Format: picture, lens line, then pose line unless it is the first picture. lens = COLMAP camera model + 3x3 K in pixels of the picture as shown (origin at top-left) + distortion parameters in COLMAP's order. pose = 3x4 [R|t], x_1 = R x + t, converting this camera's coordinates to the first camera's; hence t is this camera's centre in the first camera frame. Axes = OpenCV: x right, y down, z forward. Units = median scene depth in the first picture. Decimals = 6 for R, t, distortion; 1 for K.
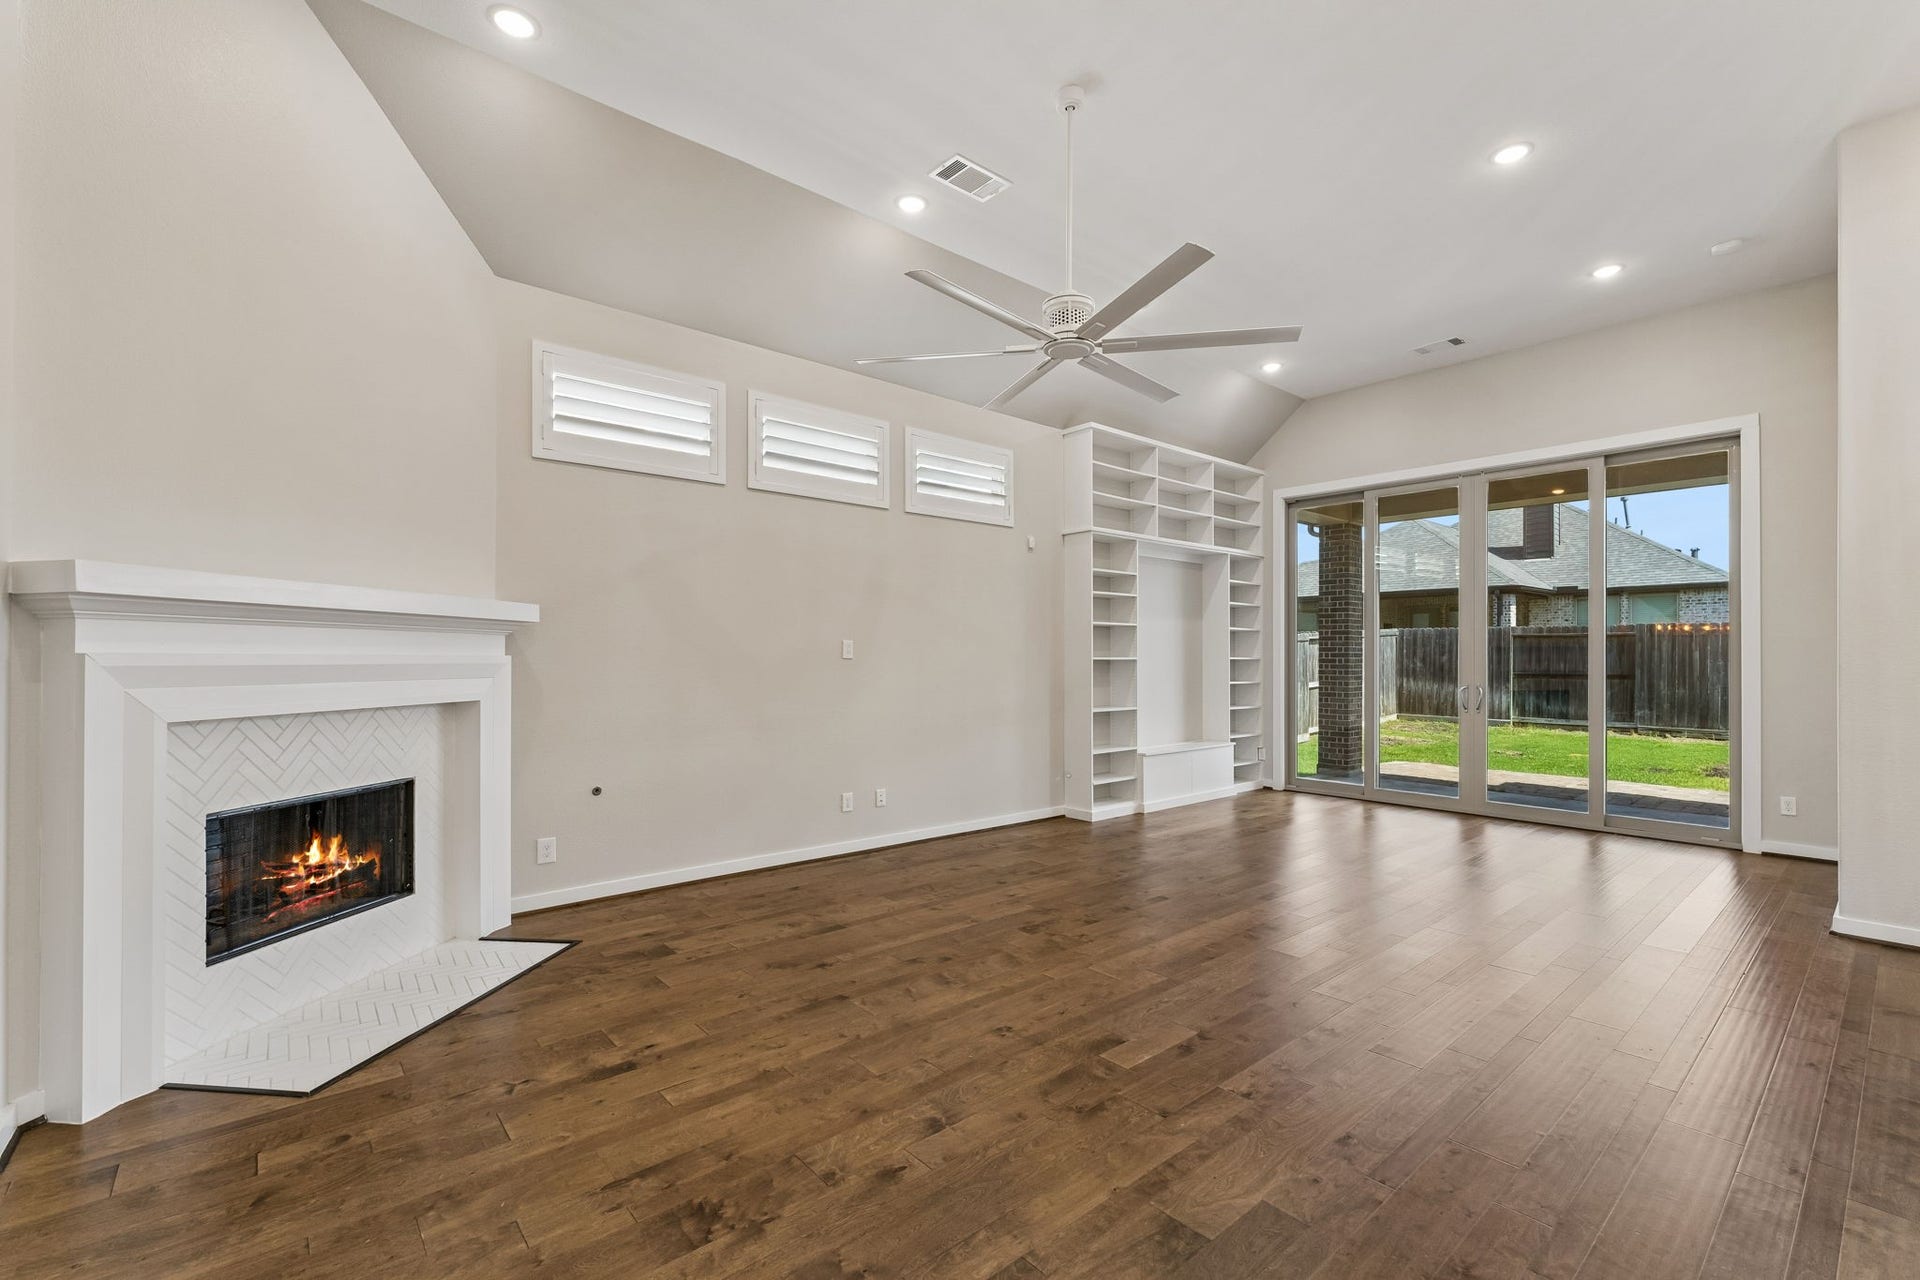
lens RADIAL K [[838.3, 0, 968.9], [0, 838.3, 653.8], [0, 0, 1]] dist [0.000462, -0.000052]
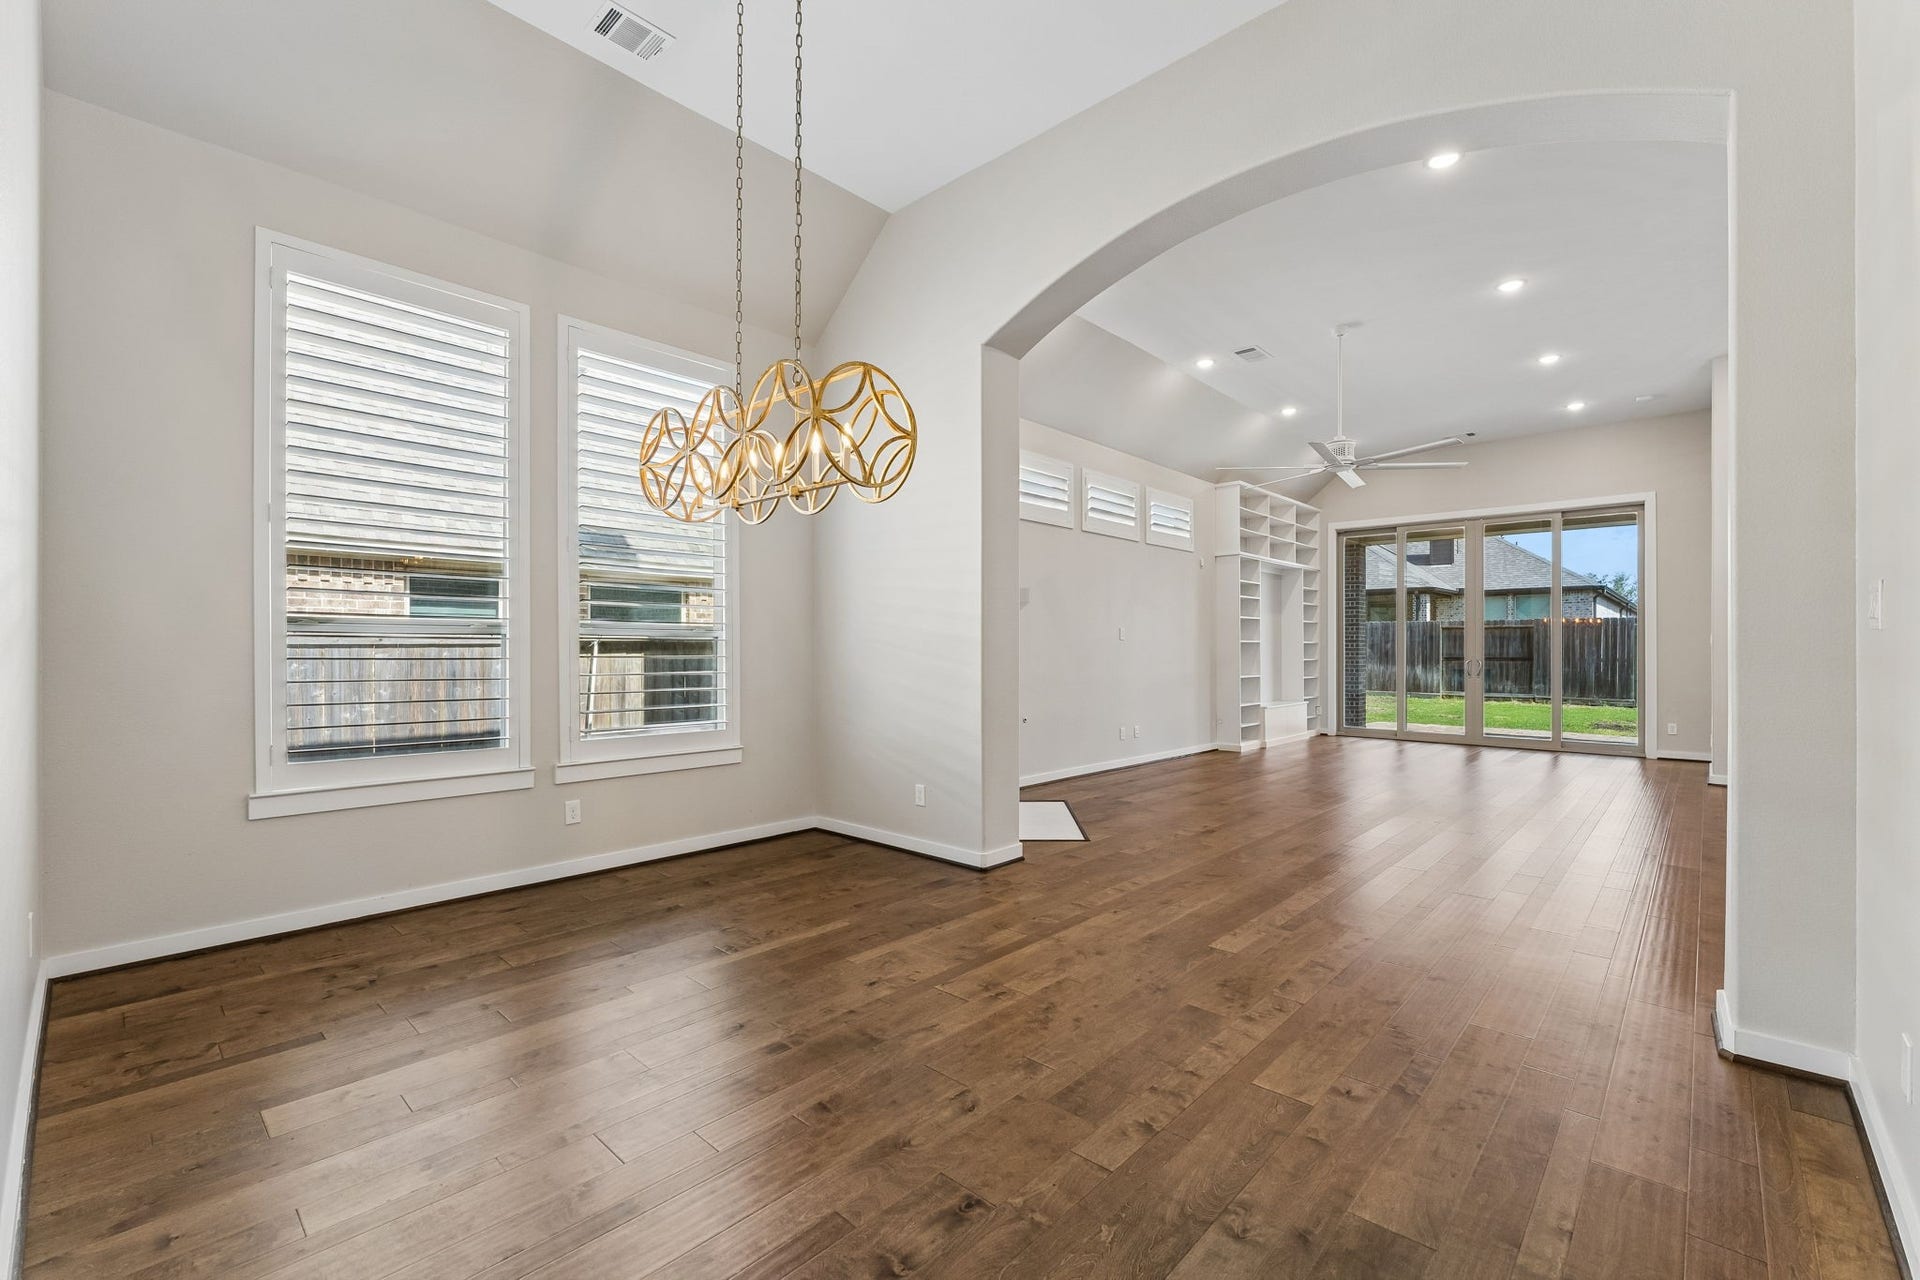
lens RADIAL K [[828.5, 0, 958.6], [0, 828.5, 647.3], [0, 0, 1]] dist [-0.001577, -0.000199]
pose [[0.993750, -0.000556, 0.111623, -0.577478], [0.000404, 0.999999, 0.001388, 0.015751], [-0.111624, -0.001335, 0.993750, -0.444989]]
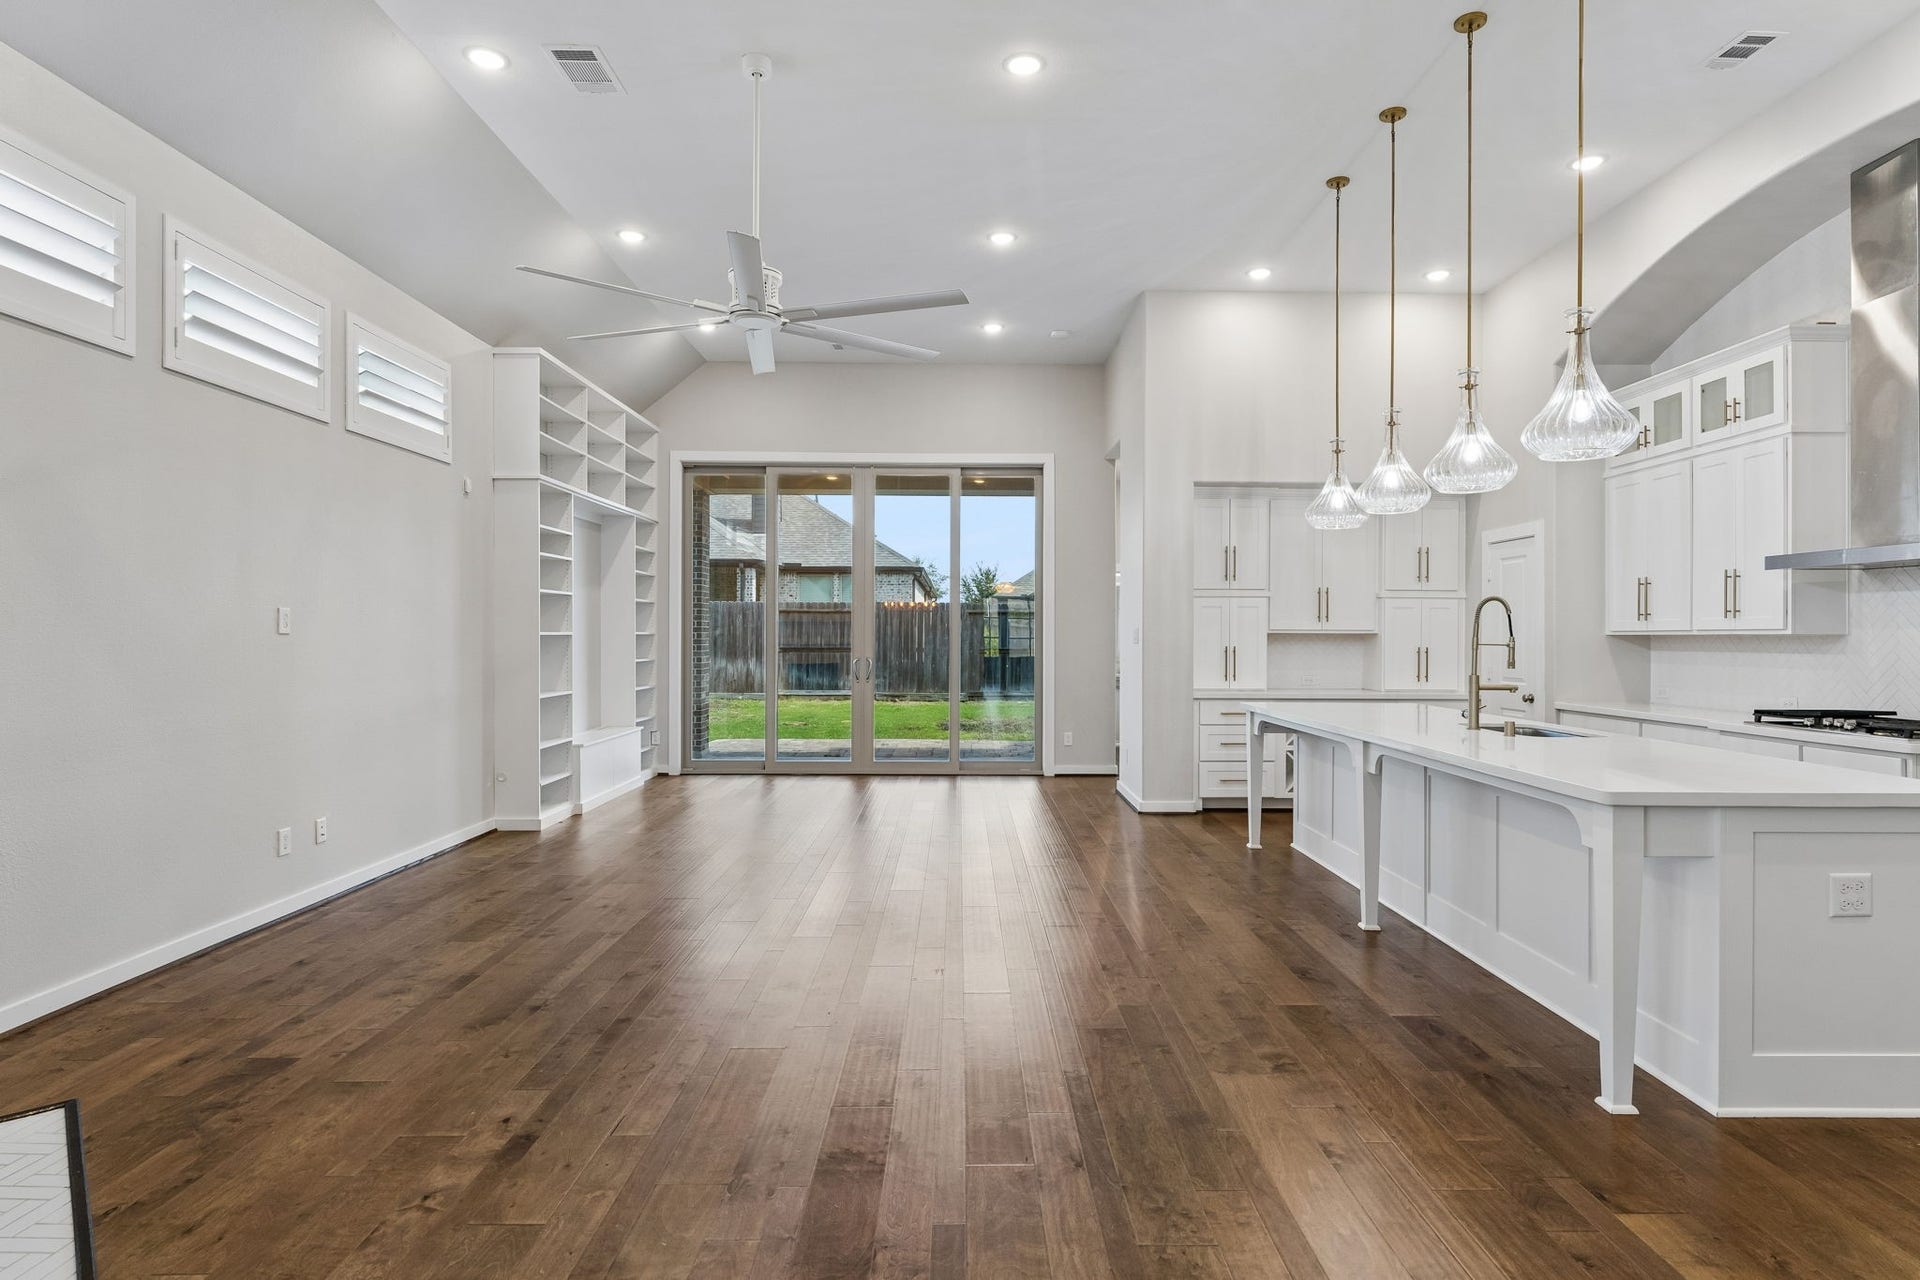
lens RADIAL K [[1034.4, 0, 982.9], [0, 1034.4, 633.0], [0, 0, 1]] dist [0.004132, -0.000467]
pose [[0.639162, 0.000435, 0.769072, -0.410691], [-0.005514, 0.999977, 0.004017, -0.001618], [-0.769053, -0.006808, 0.639149, 0.010154]]
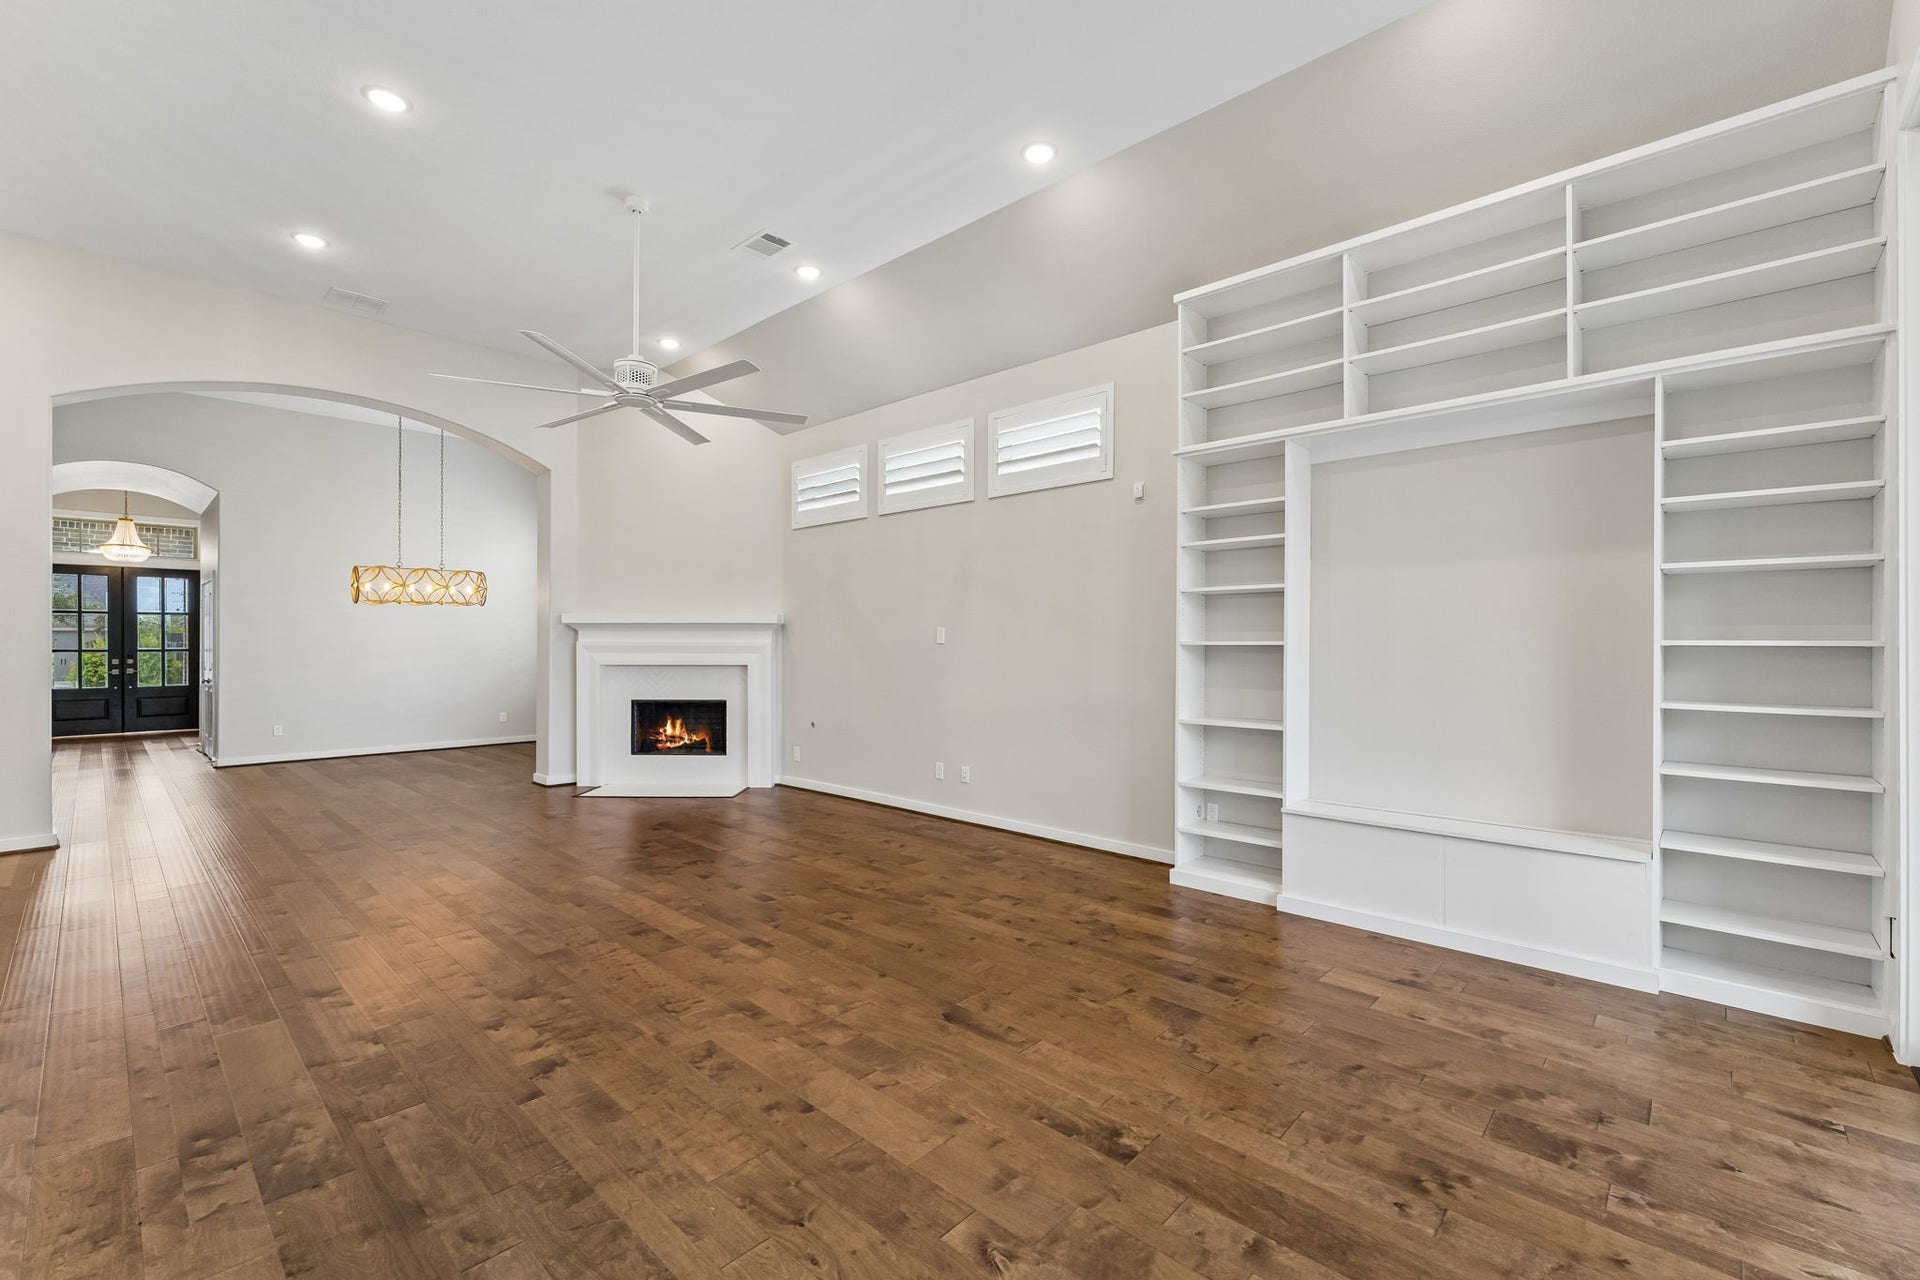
lens RADIAL K [[803.8, 0, 965.1], [0, 803.8, 642.2], [0, 0, 1]] dist [-0.002121, -0.000532]
pose [[0.112231, -0.006858, -0.993658, 0.878500], [-0.001117, 0.999975, -0.007028, 0.010880], [0.993682, 0.001899, 0.112220, 0.861846]]
